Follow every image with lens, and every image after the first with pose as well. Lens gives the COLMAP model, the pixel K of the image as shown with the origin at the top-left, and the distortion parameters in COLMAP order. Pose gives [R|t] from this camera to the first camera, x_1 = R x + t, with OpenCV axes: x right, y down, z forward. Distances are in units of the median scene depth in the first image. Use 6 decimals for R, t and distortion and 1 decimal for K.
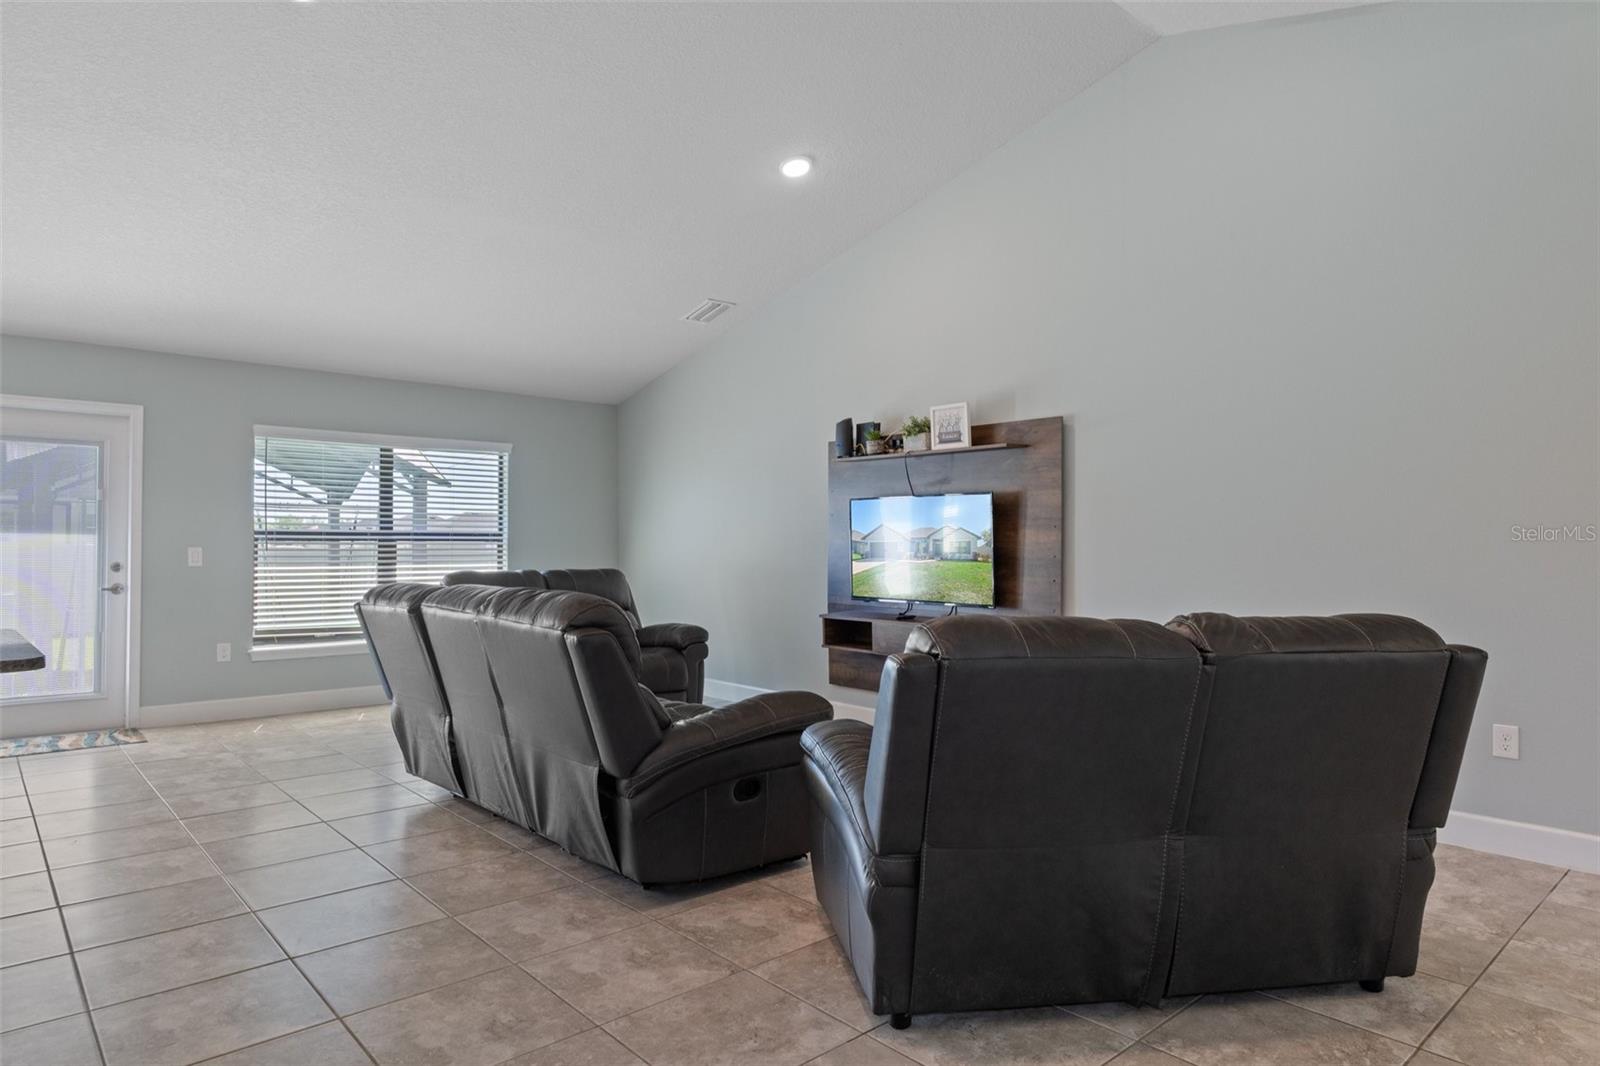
lens RADIAL K [[933.8, 0, 800.0], [0, 933.8, 533.0], [0, 0, 1]] dist [-0.001483, 0.000737]
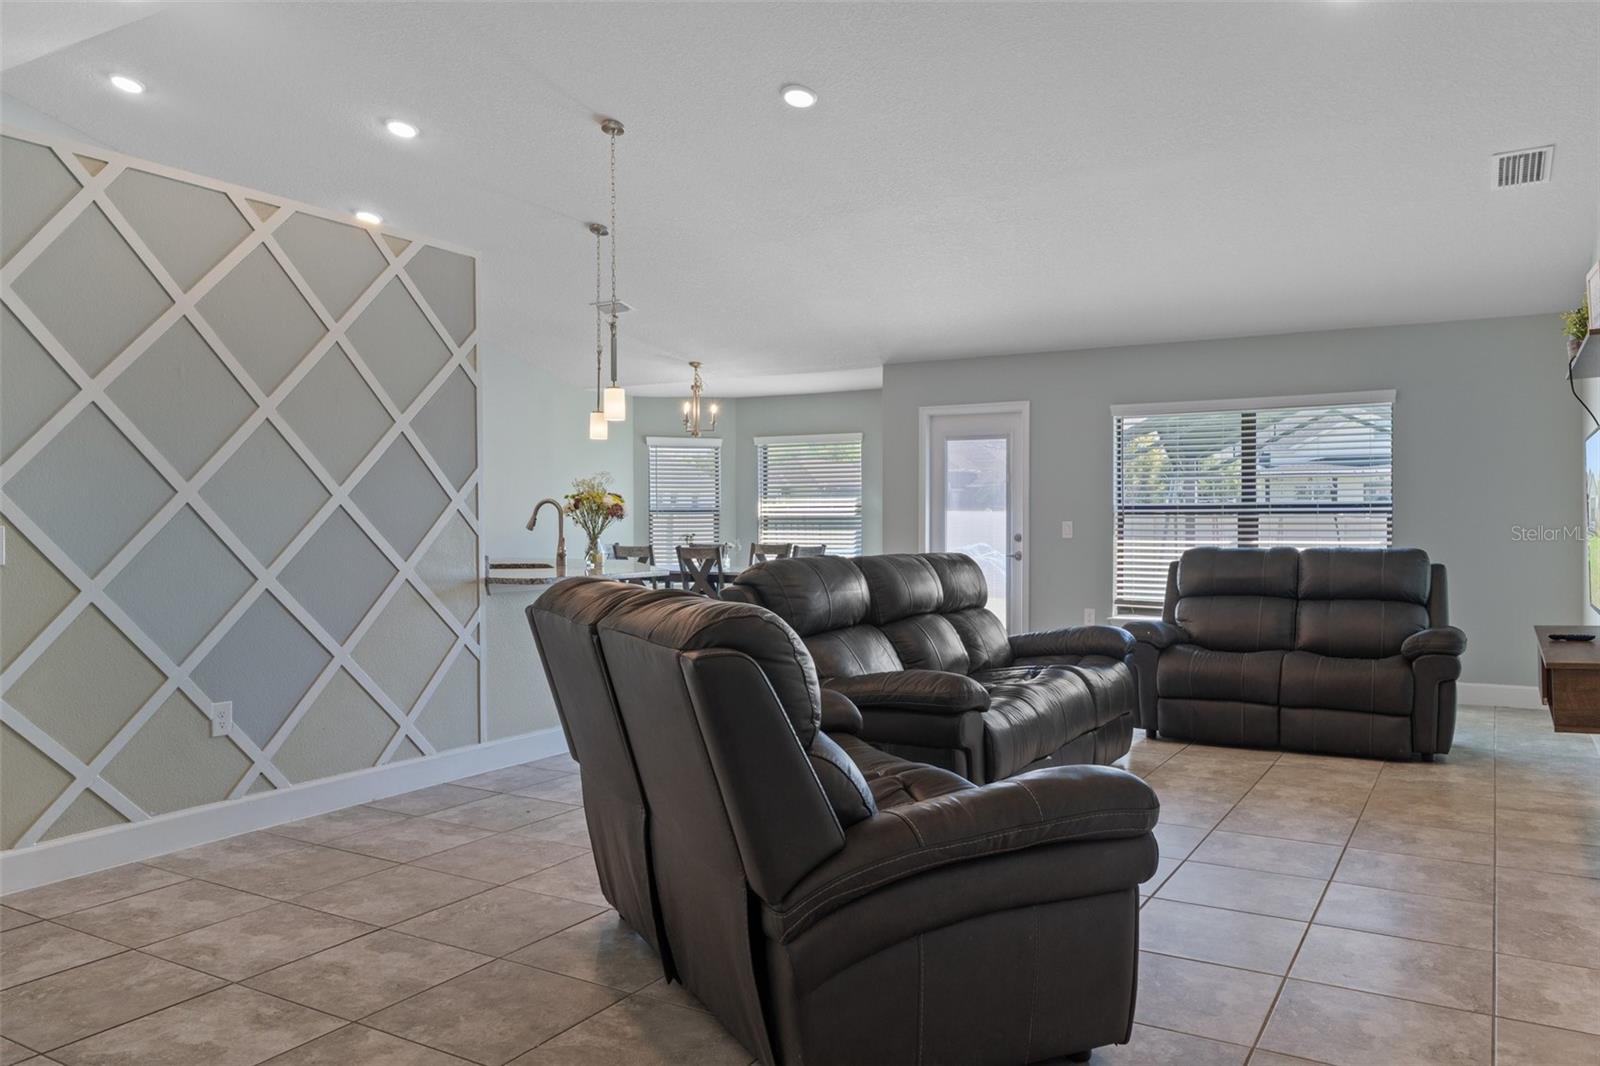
lens RADIAL K [[1153.6, 0, 800.0], [0, 1153.6, 533.0], [0, 0, 1]] dist [-0.000590, -0.000090]
pose [[0.297568, 0.010248, -0.954646, 0.526361], [0.017017, 0.999727, 0.016036, 0.001496], [0.954549, -0.021017, 0.297312, 0.254844]]
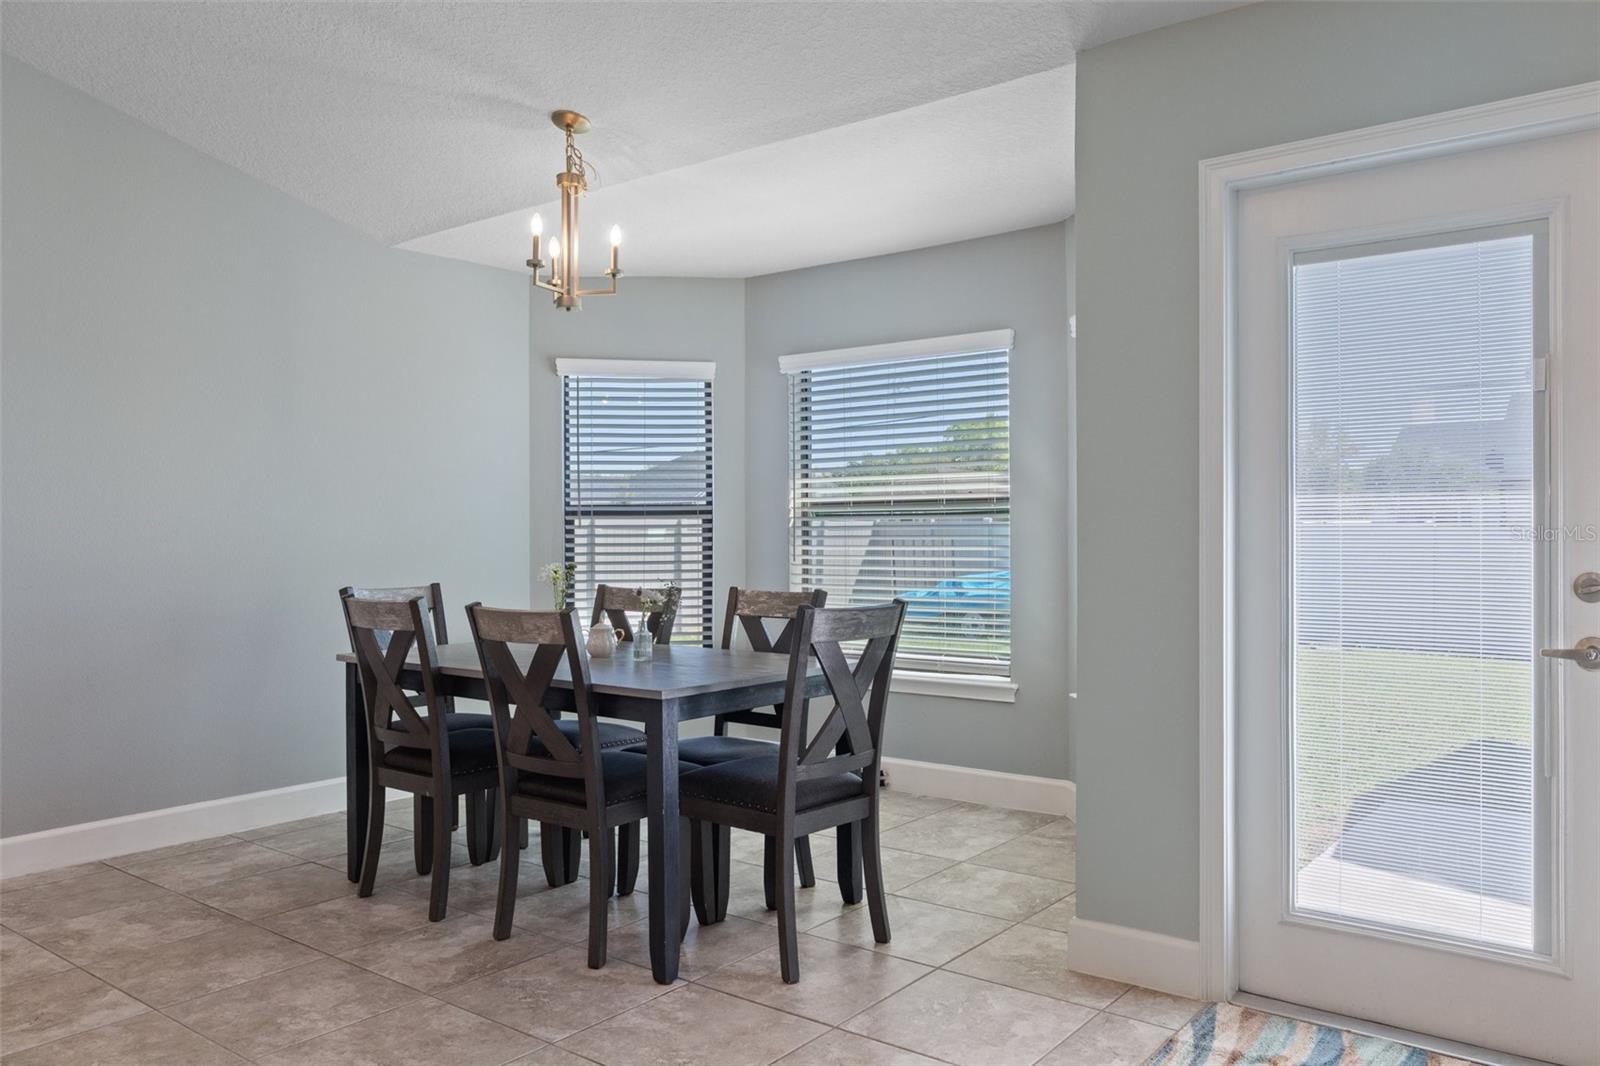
lens RADIAL K [[1189.8, 0, 800.0], [0, 1189.8, 533.0], [0, 0, 1]] dist [0.066489, 0.000876]
pose [[0.167302, -0.003031, -0.985901, -0.313652], [0.017069, 0.999854, -0.000177, 0.010409], [0.985758, -0.016798, 0.167330, 0.575064]]
